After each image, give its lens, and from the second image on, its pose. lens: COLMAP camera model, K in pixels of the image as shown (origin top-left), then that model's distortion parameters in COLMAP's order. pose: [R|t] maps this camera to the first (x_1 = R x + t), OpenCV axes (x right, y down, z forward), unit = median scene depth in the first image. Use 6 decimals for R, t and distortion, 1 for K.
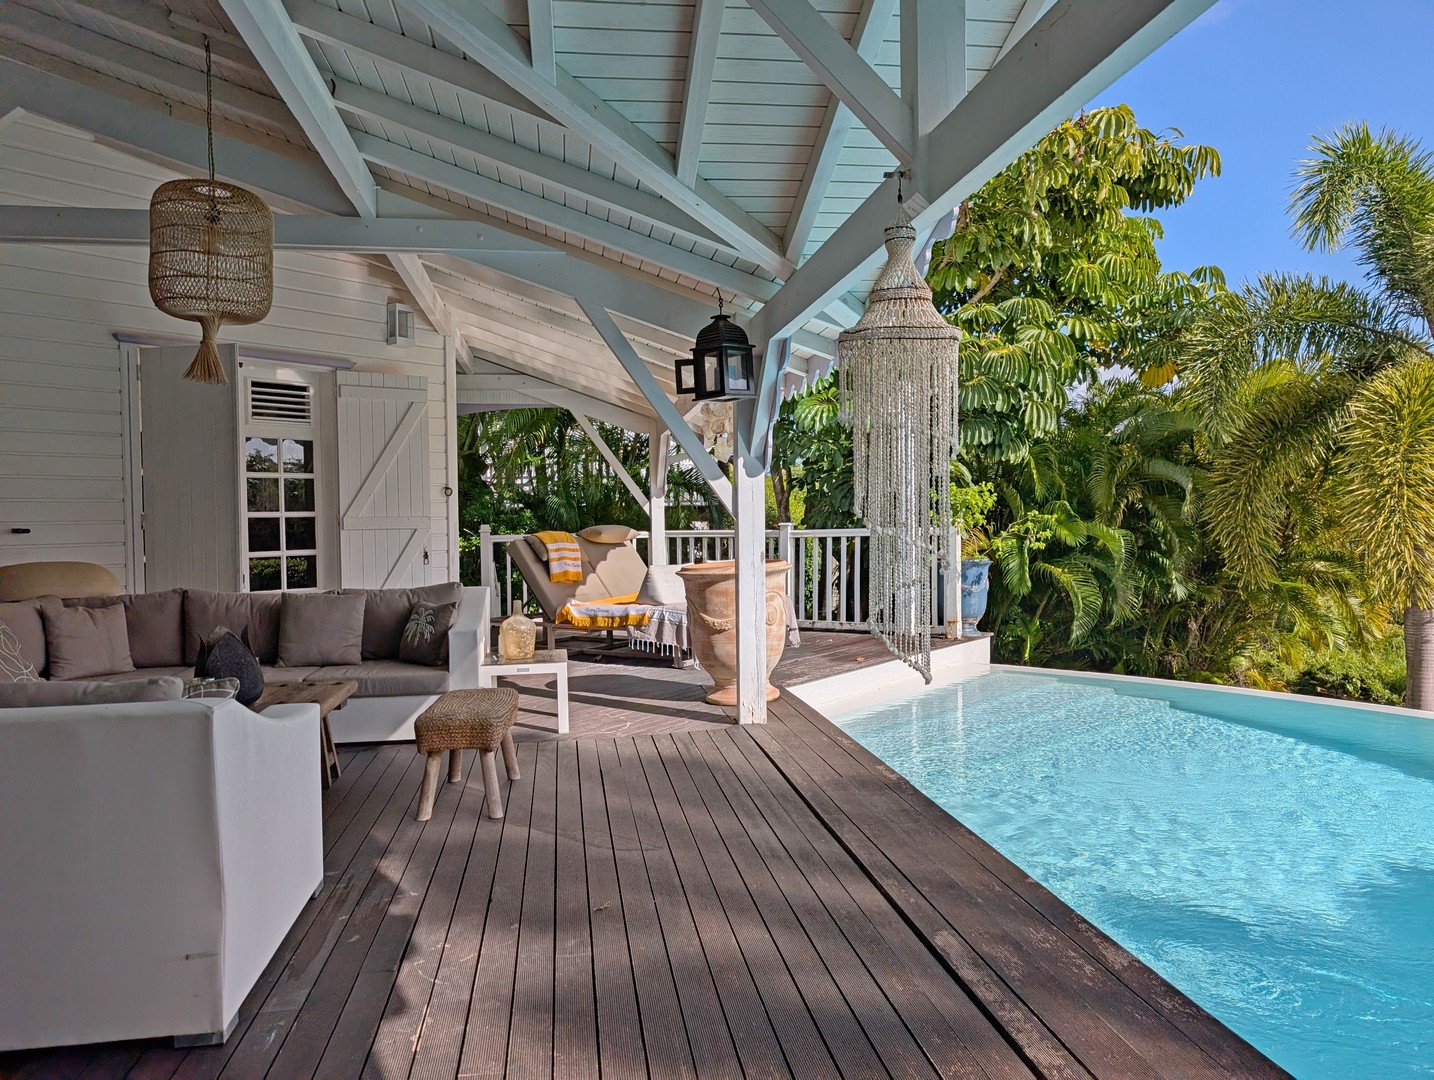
lens RADIAL K [[1028.2, 0, 720.6], [0, 1028.2, 551.4], [0, 0, 1]] dist [0.023193, -0.015540]
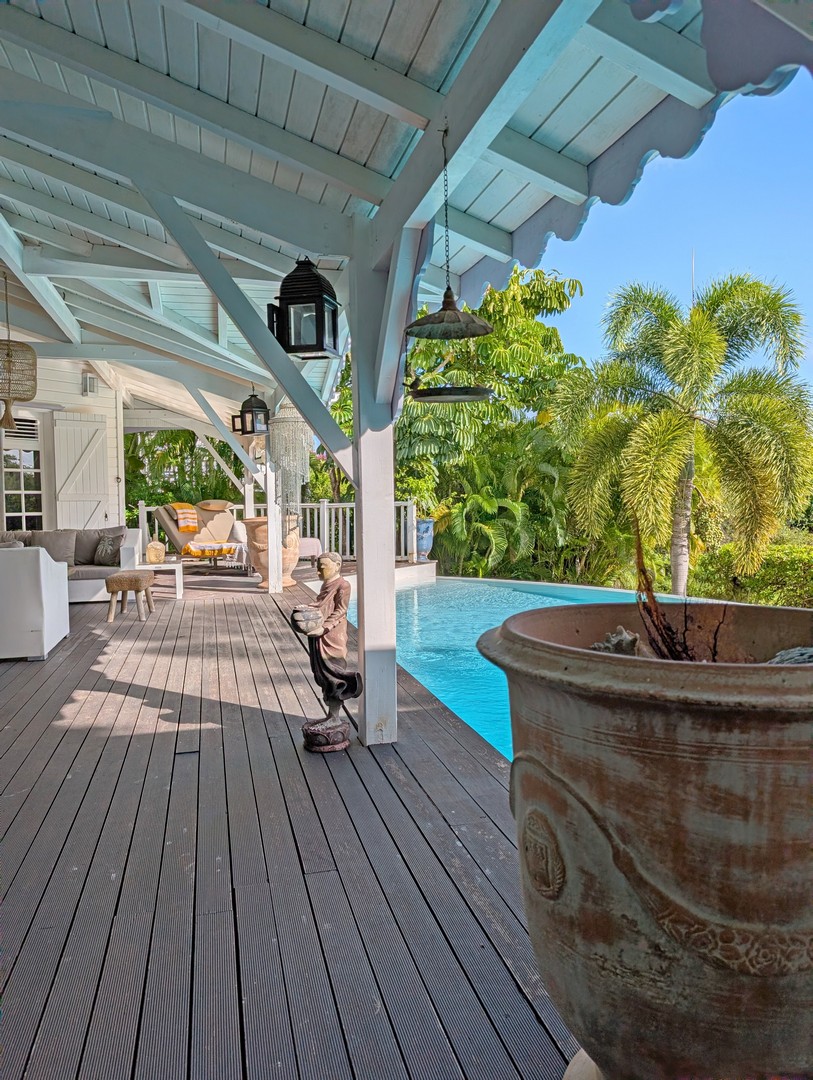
lens RADIAL K [[774.4, 0, 405.1], [0, 774.4, 537.1], [0, 0, 1]] dist [0.023193, -0.015540]
pose [[0.995392, -0.005329, 0.095736, 0.097038], [0.004245, 0.999925, 0.011520, 0.027174], [-0.095791, -0.011060, 0.995340, -0.376300]]
